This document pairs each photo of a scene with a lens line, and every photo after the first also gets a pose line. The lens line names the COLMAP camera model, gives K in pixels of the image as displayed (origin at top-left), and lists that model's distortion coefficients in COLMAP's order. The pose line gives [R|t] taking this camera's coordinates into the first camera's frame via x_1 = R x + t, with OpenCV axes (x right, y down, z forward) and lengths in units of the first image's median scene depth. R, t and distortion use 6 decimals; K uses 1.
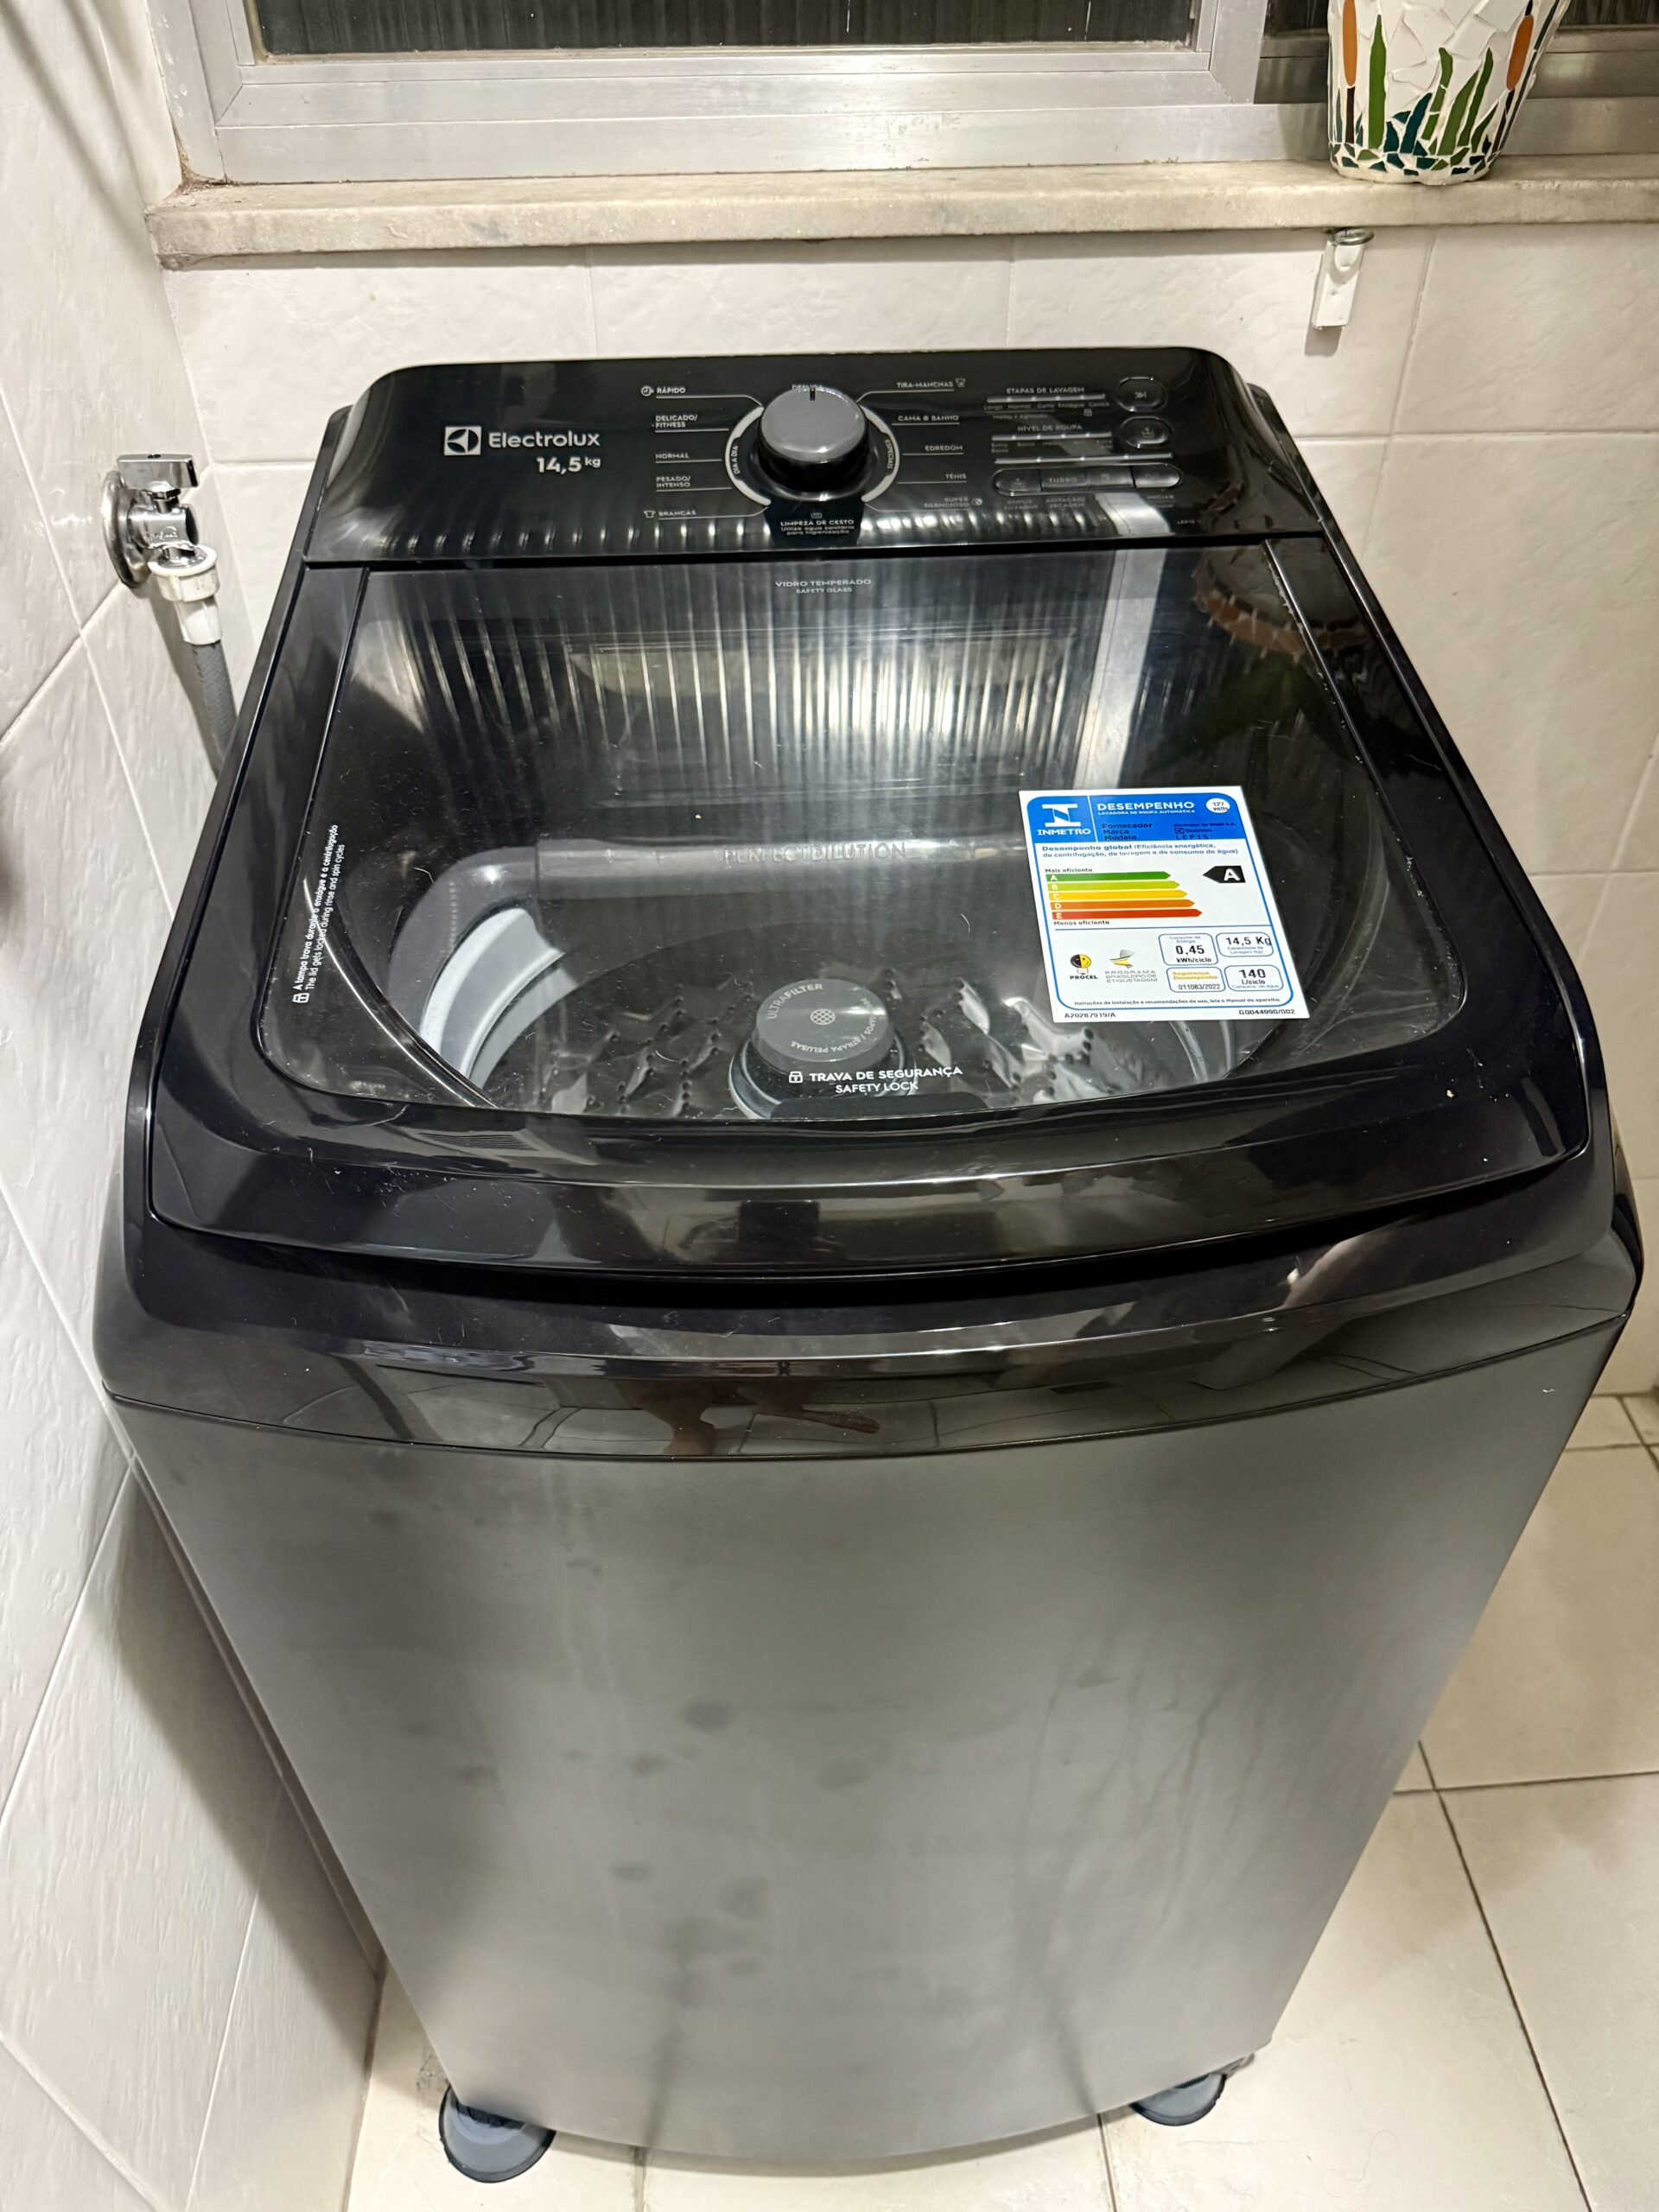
lens RADIAL K [[1624.6, 0, 824.2], [0, 1624.6, 1125.7], [0, 0, 1]] dist [-0.006723, -0.015579]
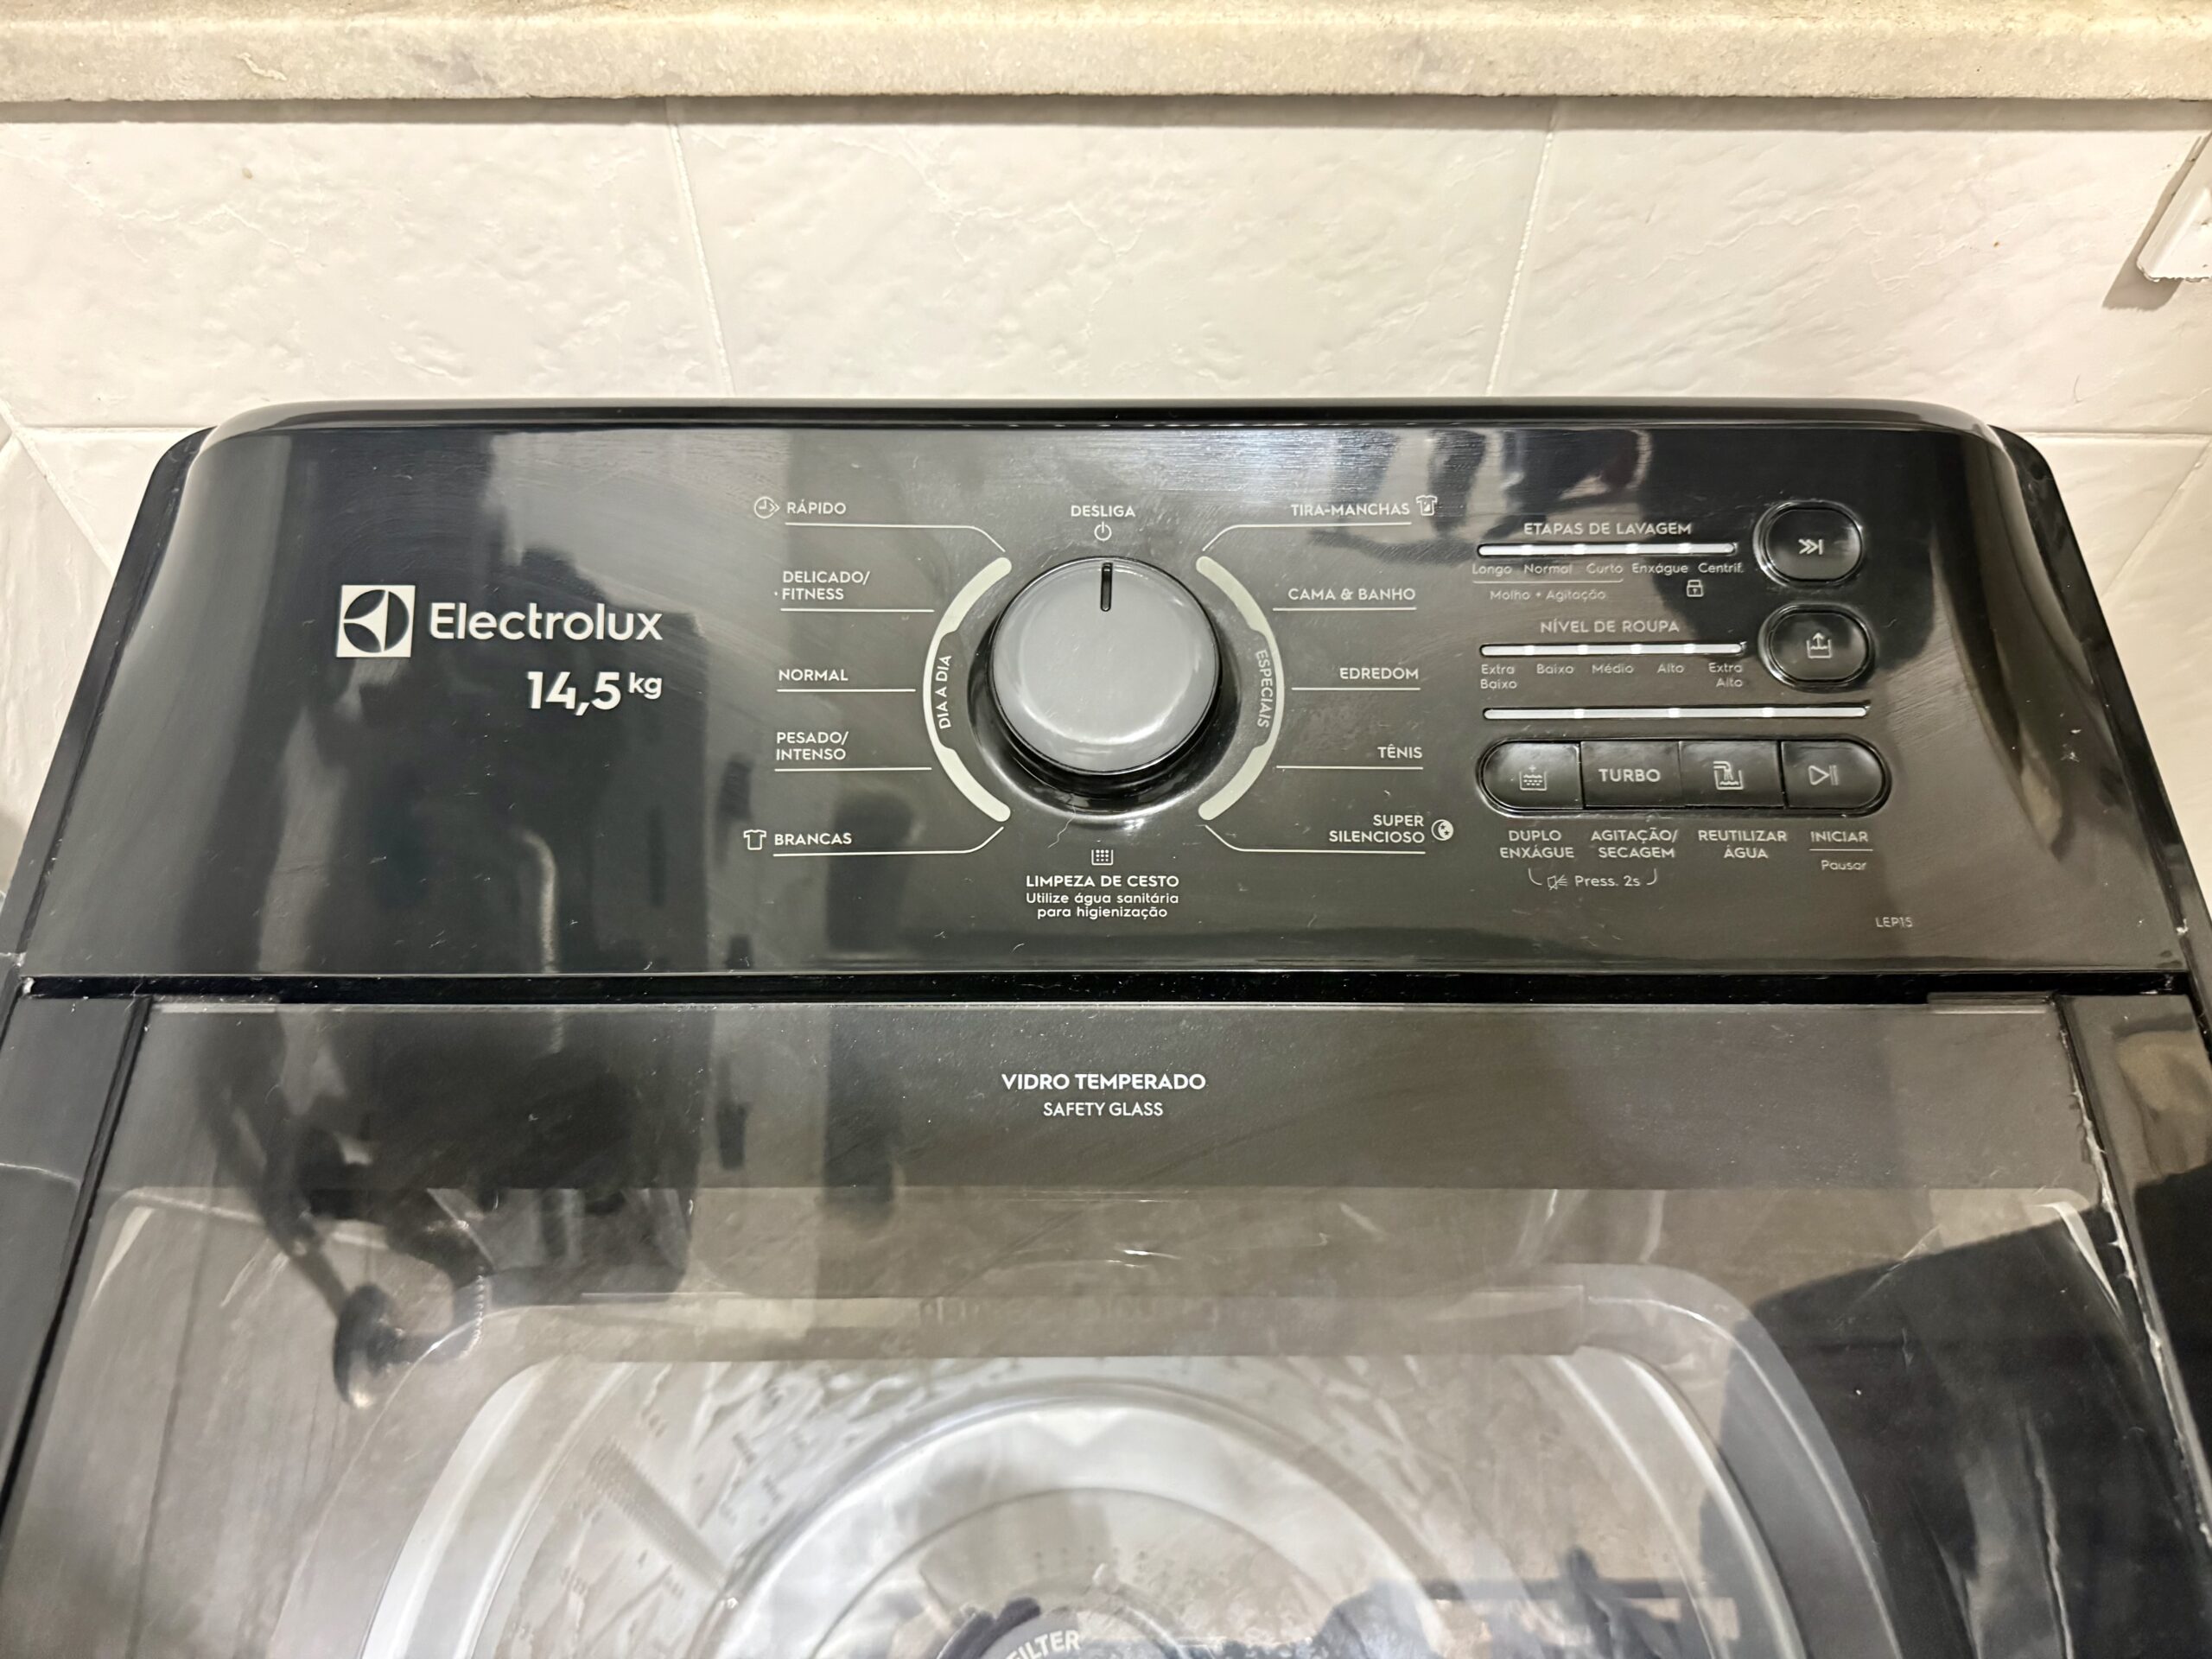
lens RADIAL K [[1624.6, 0, 1093.0], [0, 1624.6, 837.9], [0, 0, 1]] dist [-0.006723, -0.015579]
pose [[0.998282, 0.049889, -0.030721, 0.005577], [-0.041953, 0.974693, 0.219578, -0.440091], [0.040898, -0.217912, 0.975111, 0.490644]]
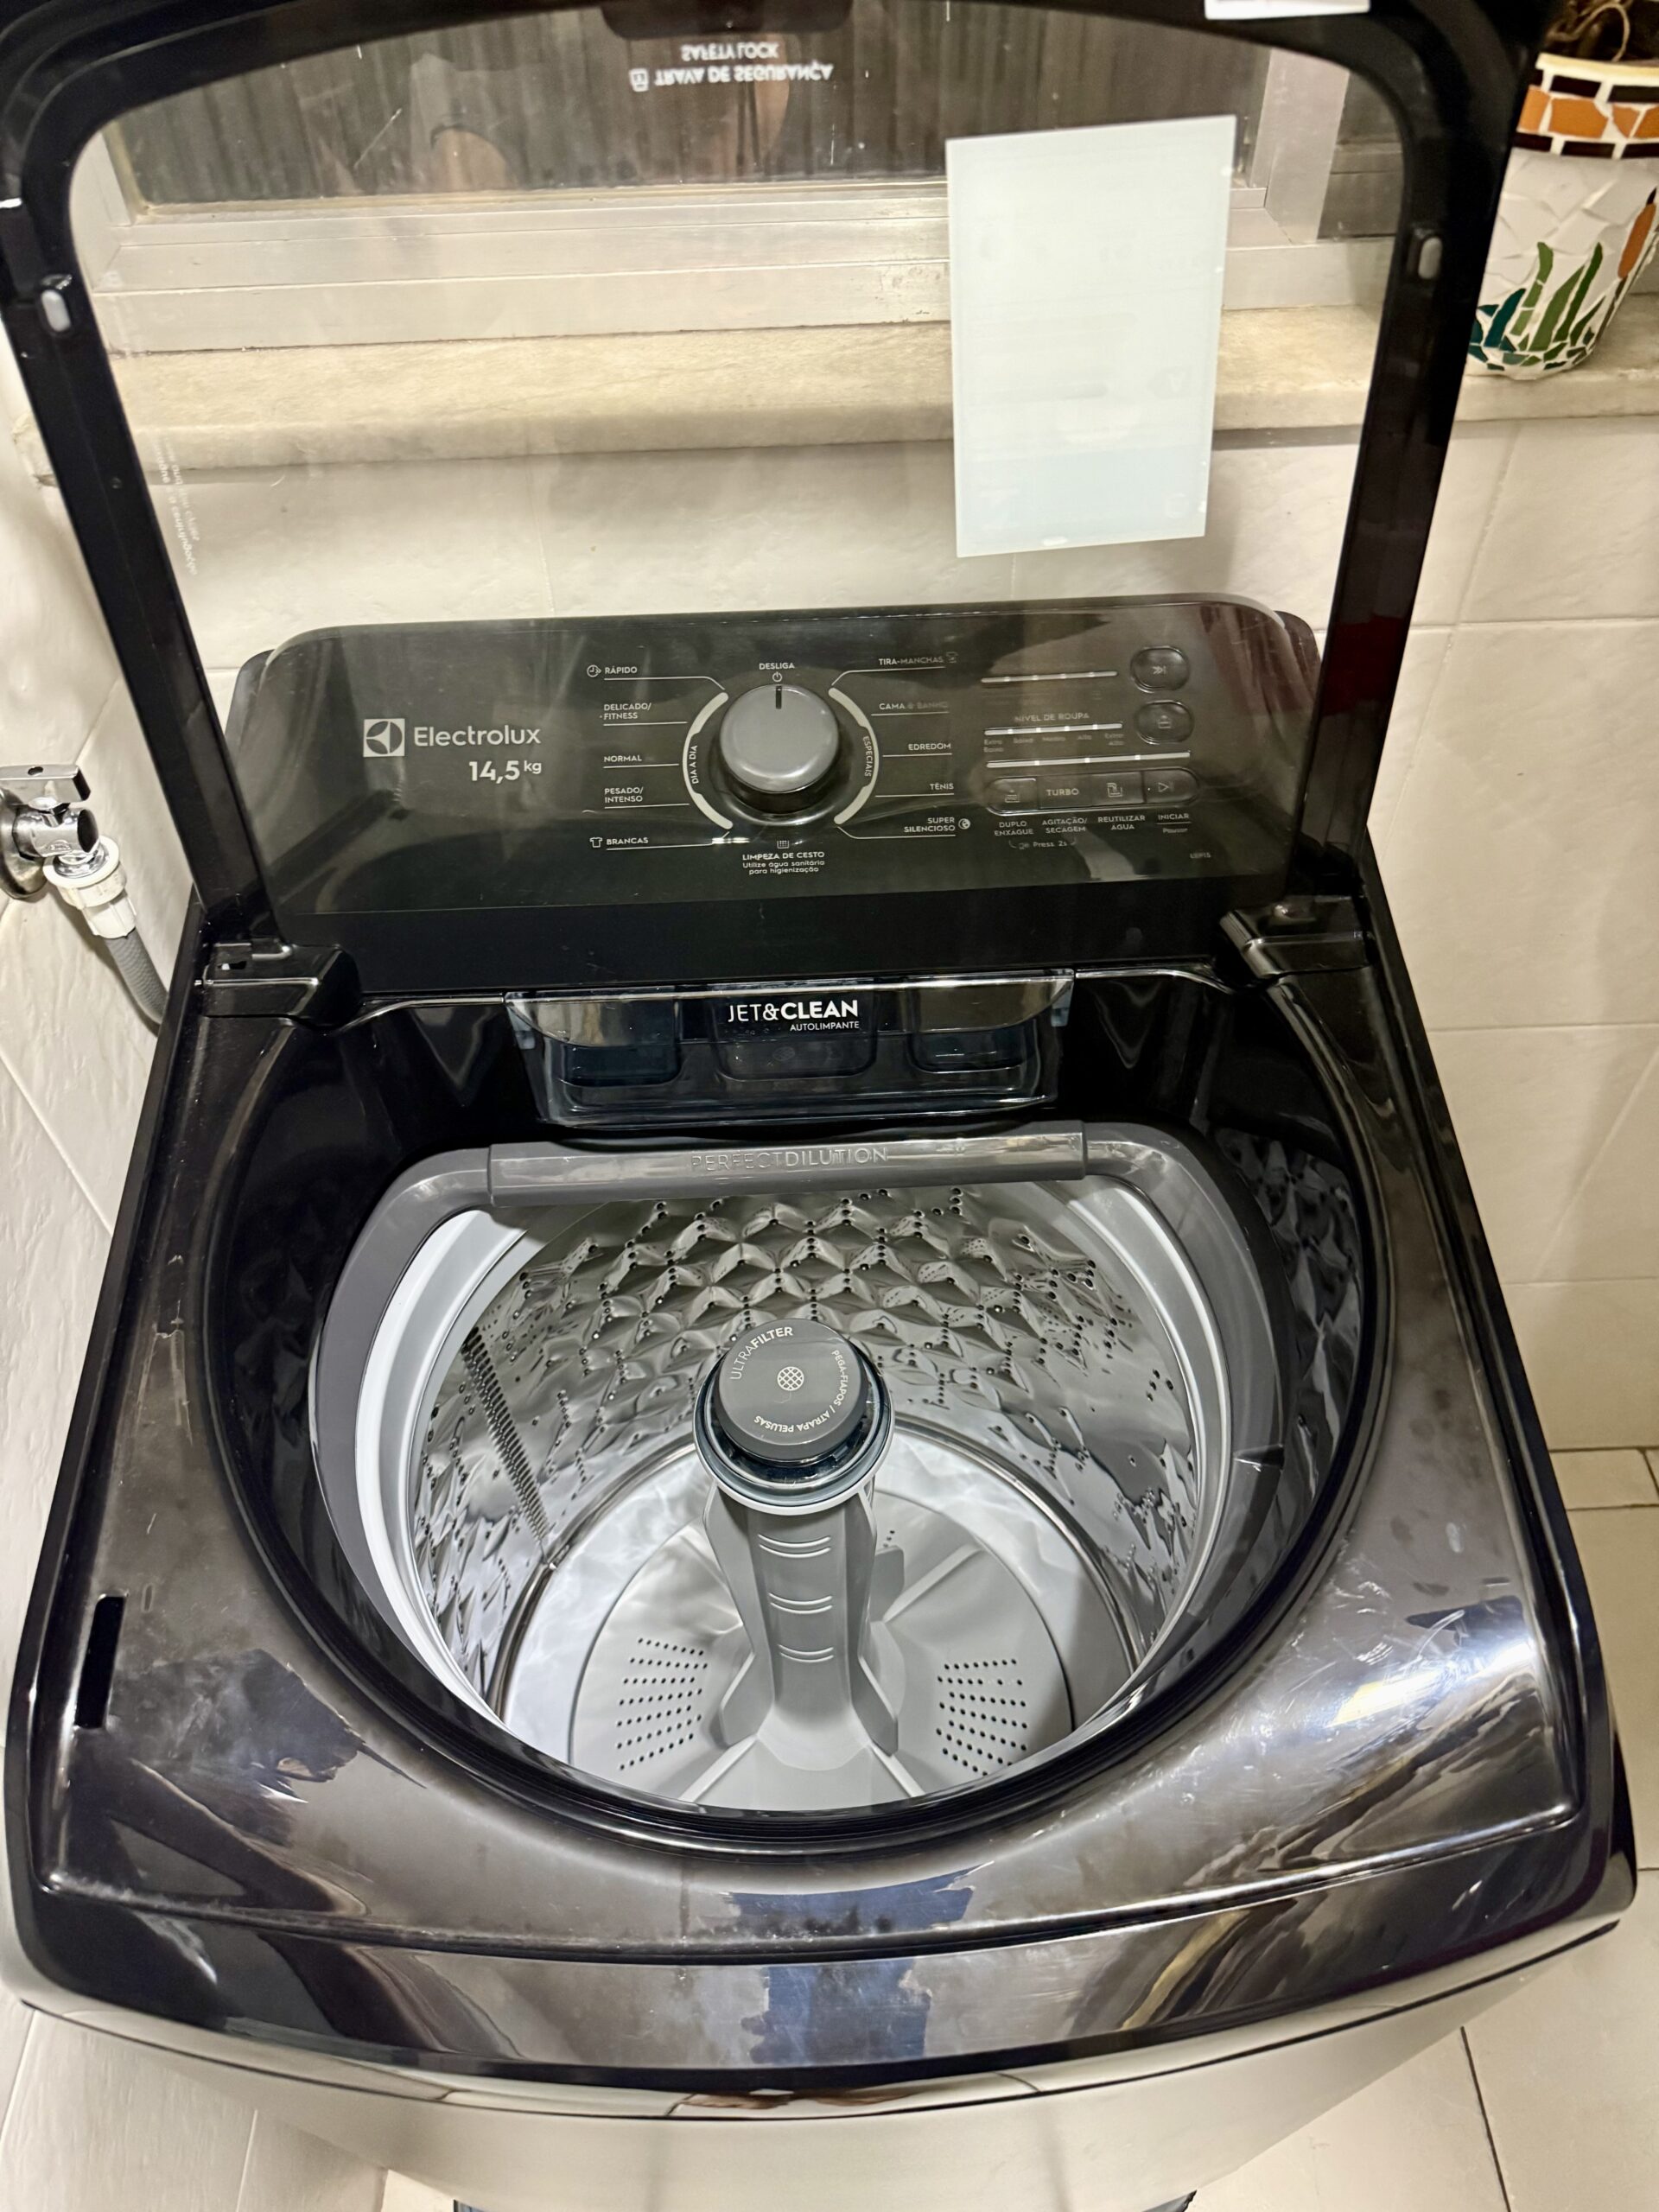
lens RADIAL K [[1624.6, 0, 847.5], [0, 1624.6, 1102.7], [0, 0, 1]] dist [-0.006723, -0.015579]
pose [[0.999793, 0.008061, -0.018687, 0.043210], [-0.004921, 0.986716, 0.162380, -0.345026], [0.019748, -0.162255, 0.986551, 0.095730]]
